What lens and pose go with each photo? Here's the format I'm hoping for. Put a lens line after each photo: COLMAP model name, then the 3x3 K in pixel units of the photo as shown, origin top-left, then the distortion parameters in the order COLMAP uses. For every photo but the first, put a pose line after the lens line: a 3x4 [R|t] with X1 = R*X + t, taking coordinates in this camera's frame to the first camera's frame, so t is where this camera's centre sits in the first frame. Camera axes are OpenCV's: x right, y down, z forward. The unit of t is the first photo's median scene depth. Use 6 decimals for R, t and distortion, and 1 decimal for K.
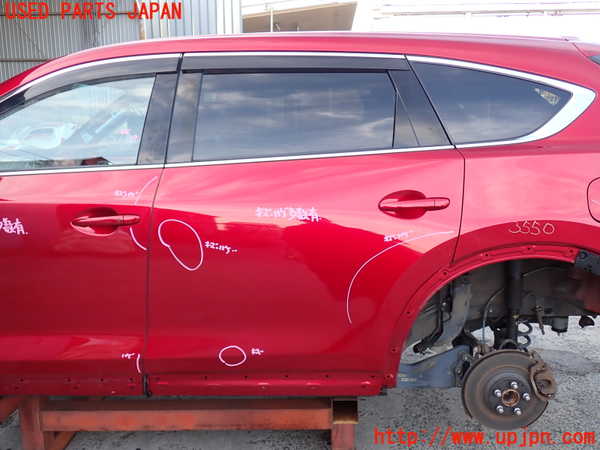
lens RADIAL K [[563.9, 0, 299.9], [0, 563.9, 224.6], [0, 0, 1]] dist [0.001468, 0.000000]
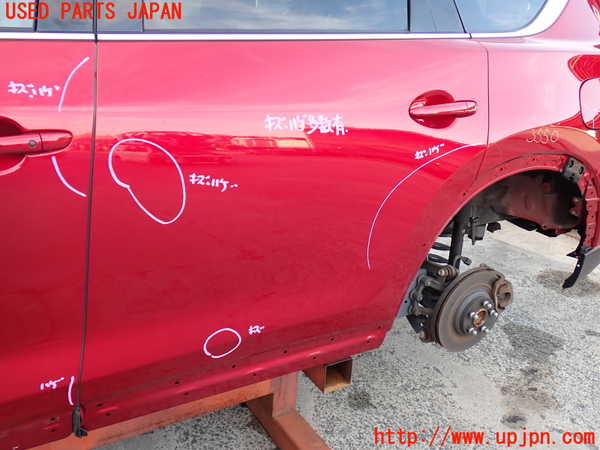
lens RADIAL K [[563.9, 0, 299.9], [0, 563.9, 224.6], [0, 0, 1]] dist [0.001468, 0.000000]
pose [[0.839597, -0.111470, 0.531650, -0.391181], [0.013906, 0.982809, 0.184103, -0.025481], [-0.543032, -0.147179, 0.826713, 0.435786]]
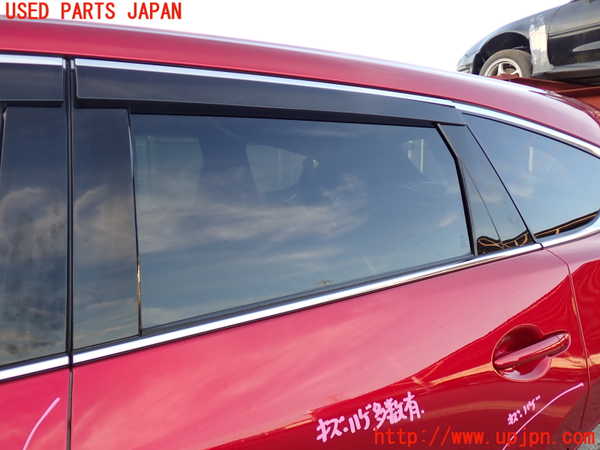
lens RADIAL K [[563.9, 0, 299.1], [0, 563.9, 225.6], [0, 0, 1]] dist [0.001468, 0.000000]
pose [[0.822697, -0.058374, 0.565475, -0.326592], [0.092665, 0.995180, -0.032083, -0.168393], [-0.560877, 0.078795, 0.824141, 0.628415]]
